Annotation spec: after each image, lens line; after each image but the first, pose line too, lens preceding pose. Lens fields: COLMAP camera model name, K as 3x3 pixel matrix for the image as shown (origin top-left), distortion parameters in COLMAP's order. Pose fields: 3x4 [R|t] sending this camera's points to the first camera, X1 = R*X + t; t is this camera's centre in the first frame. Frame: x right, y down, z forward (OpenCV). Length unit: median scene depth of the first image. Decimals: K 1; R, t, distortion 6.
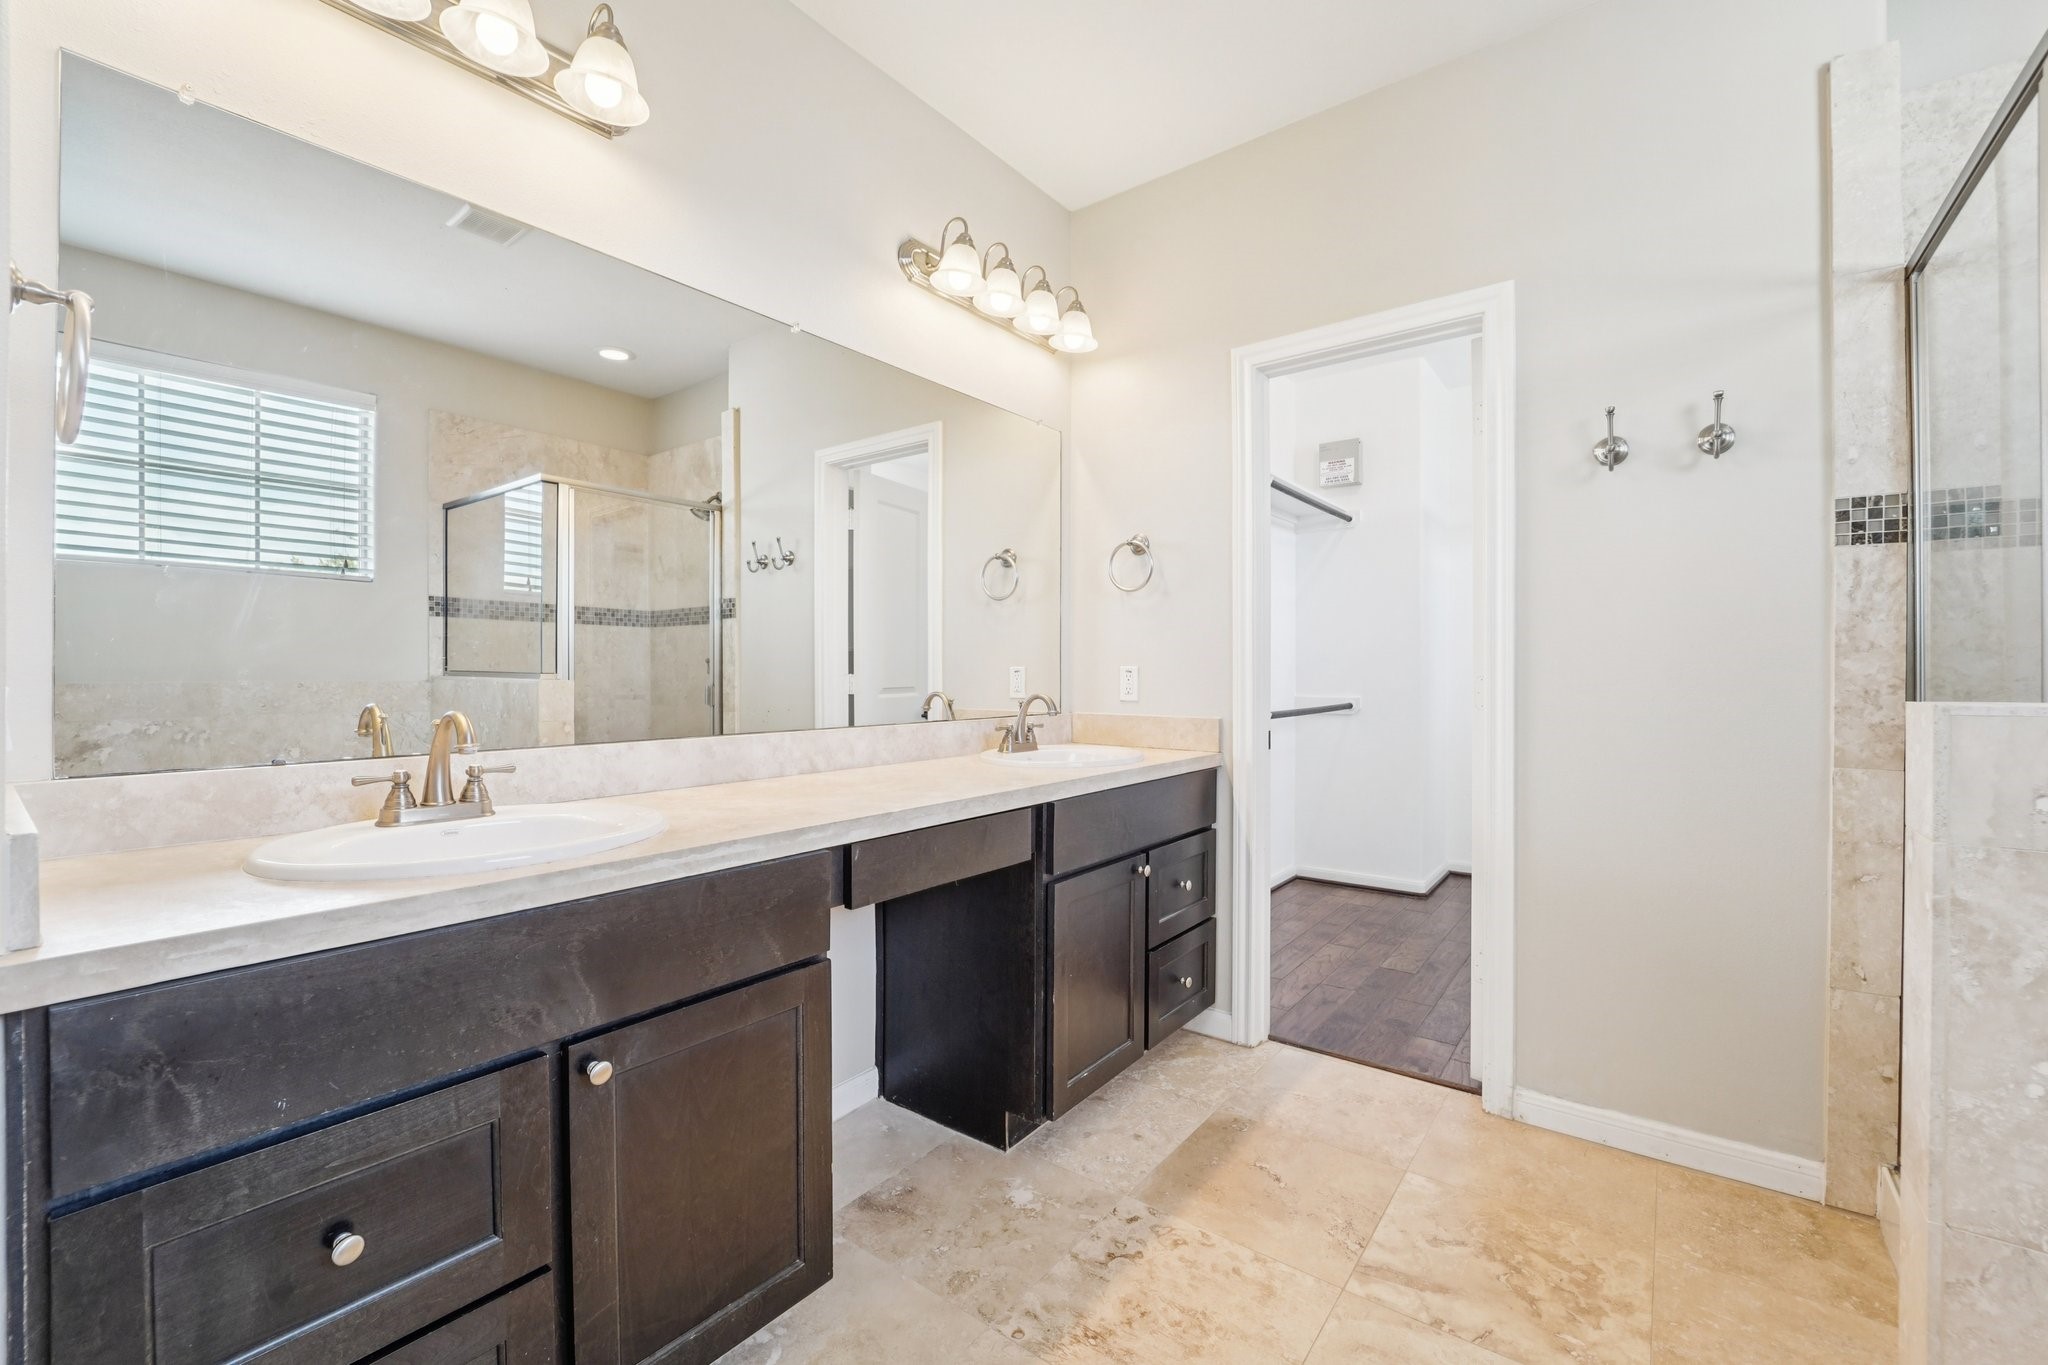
lens RADIAL K [[844.6, 0, 1028.6], [0, 844.6, 677.8], [0, 0, 1]] dist [-0.021149, 0.000405]
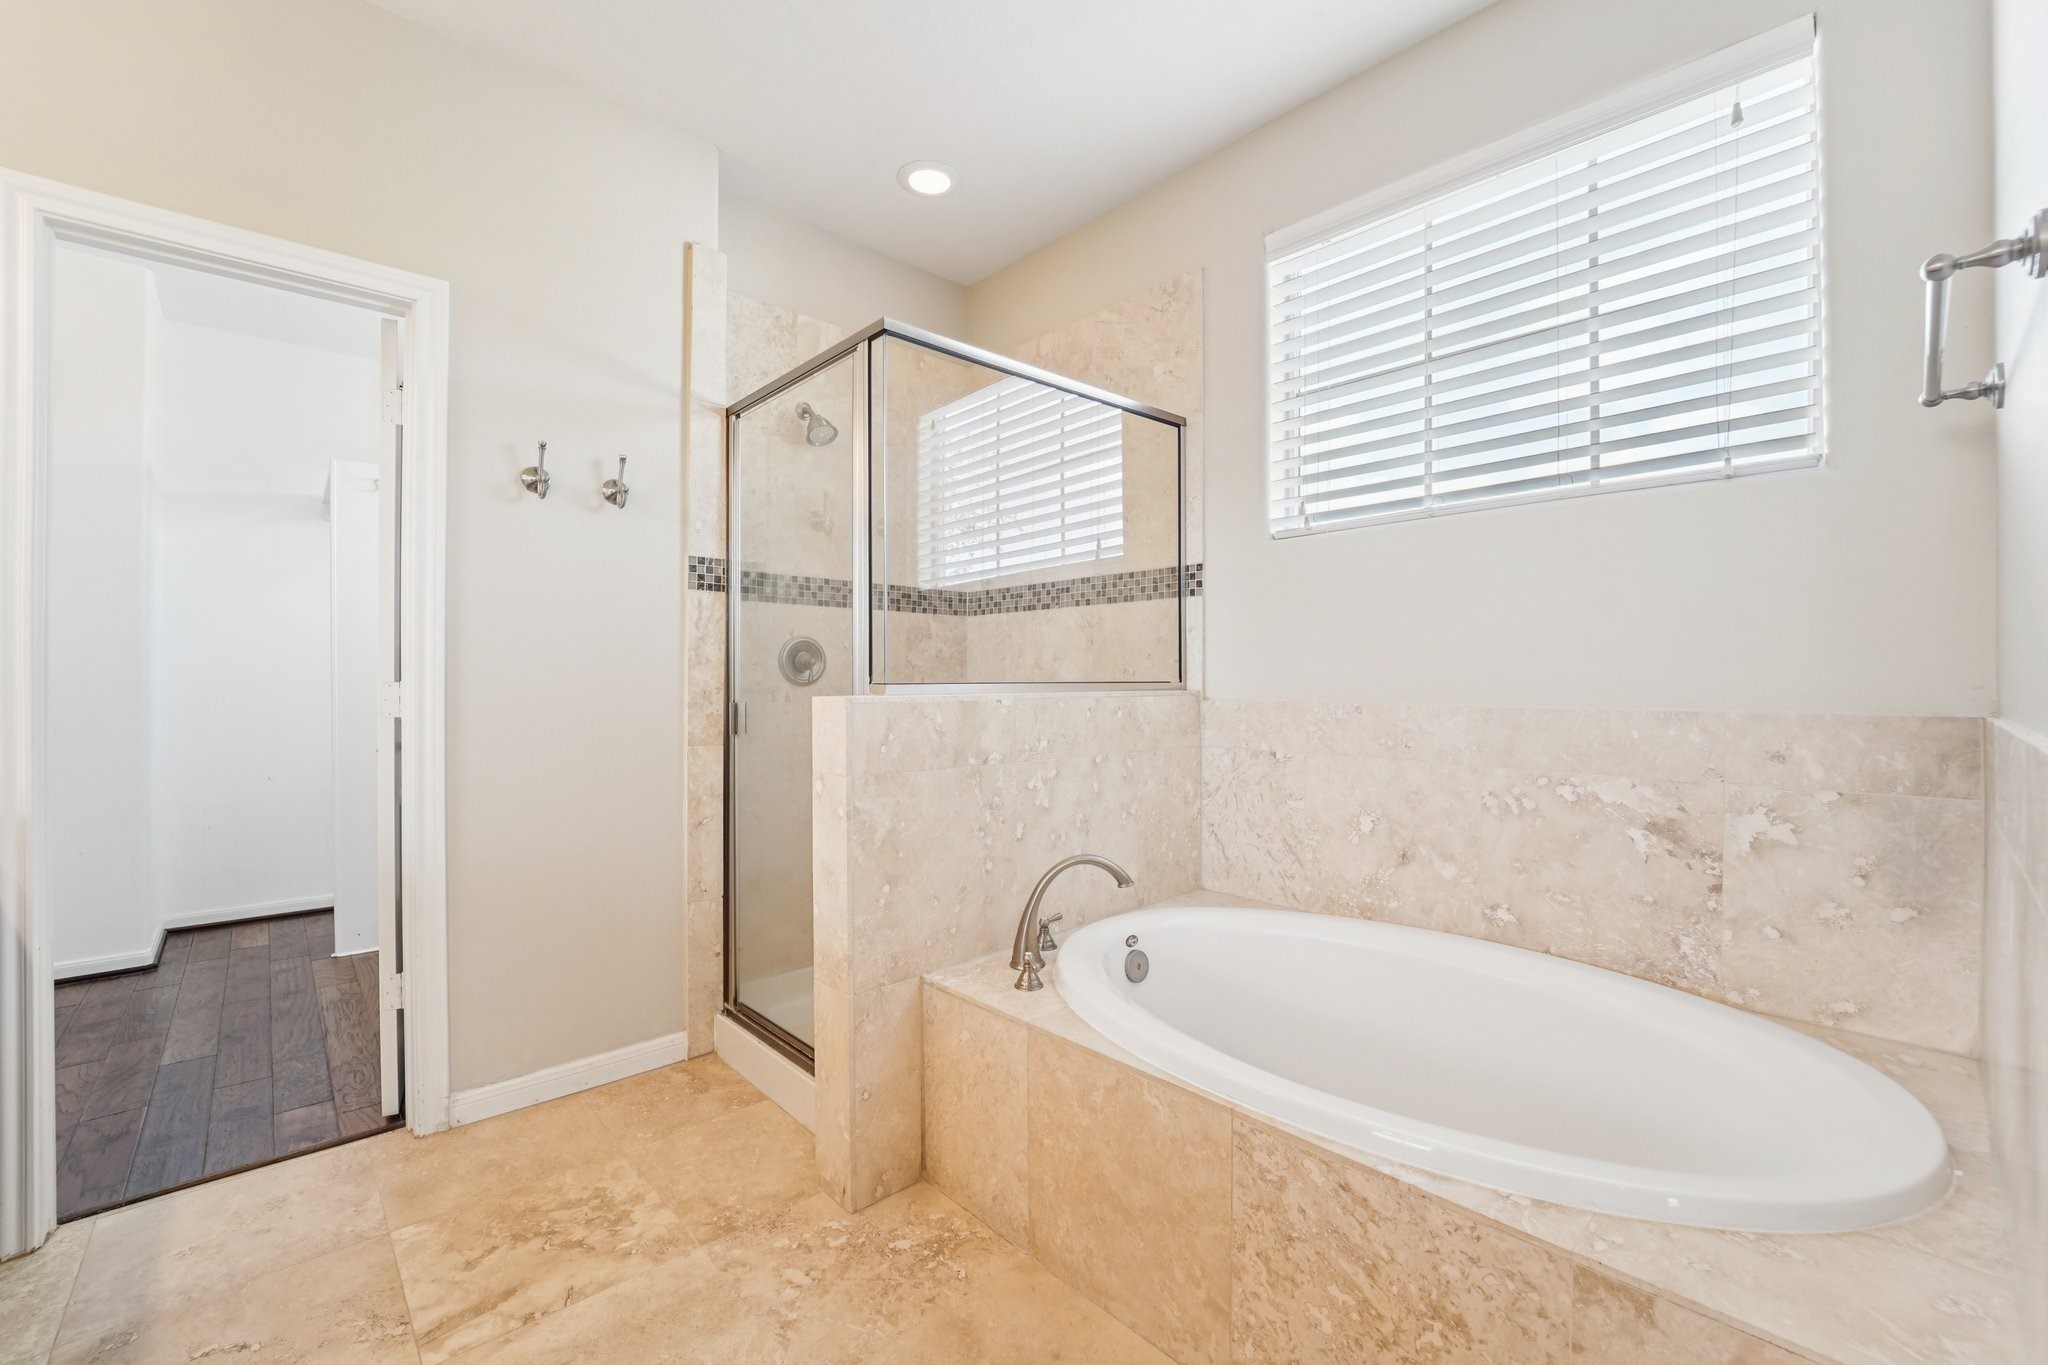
lens RADIAL K [[842.4, 0, 1020.1], [0, 842.4, 690.1], [0, 0, 1]] dist [-0.024331, -0.000409]
pose [[0.170159, -0.008842, 0.985377, -0.340969], [0.005376, 0.999953, 0.008045, 0.004176], [-0.985402, 0.003929, 0.170199, 0.204787]]
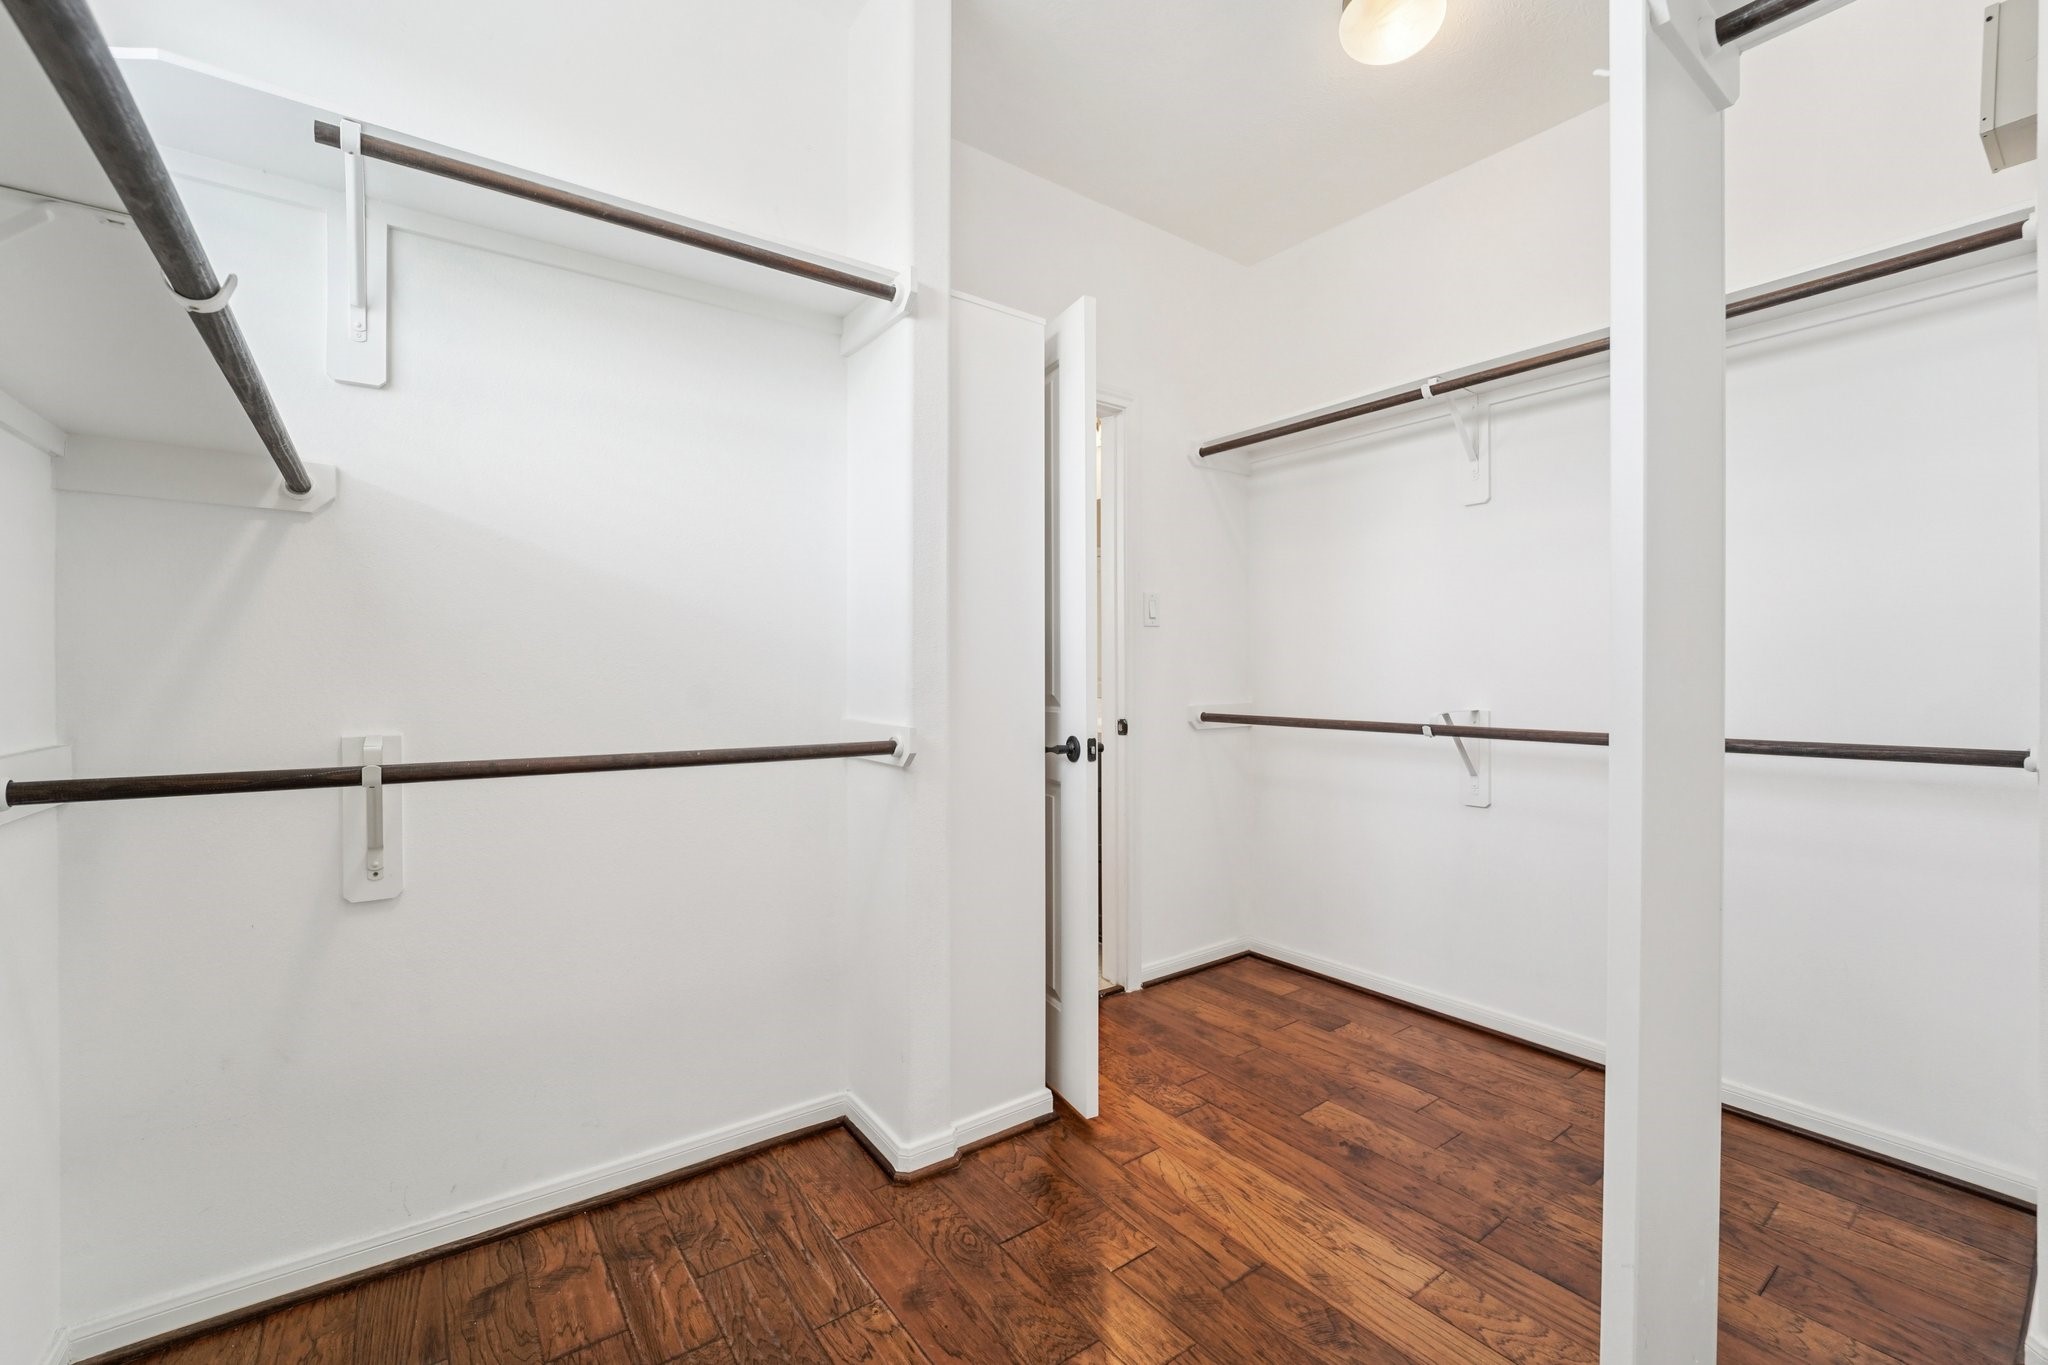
lens RADIAL K [[844.6, 0, 1028.6], [0, 844.6, 677.8], [0, 0, 1]] dist [-0.021149, 0.000405]
pose [[-0.271686, 0.004784, -0.962374, 2.281437], [-0.005170, 0.999966, 0.006431, -0.022074], [0.962372, 0.006723, -0.271652, 1.867880]]
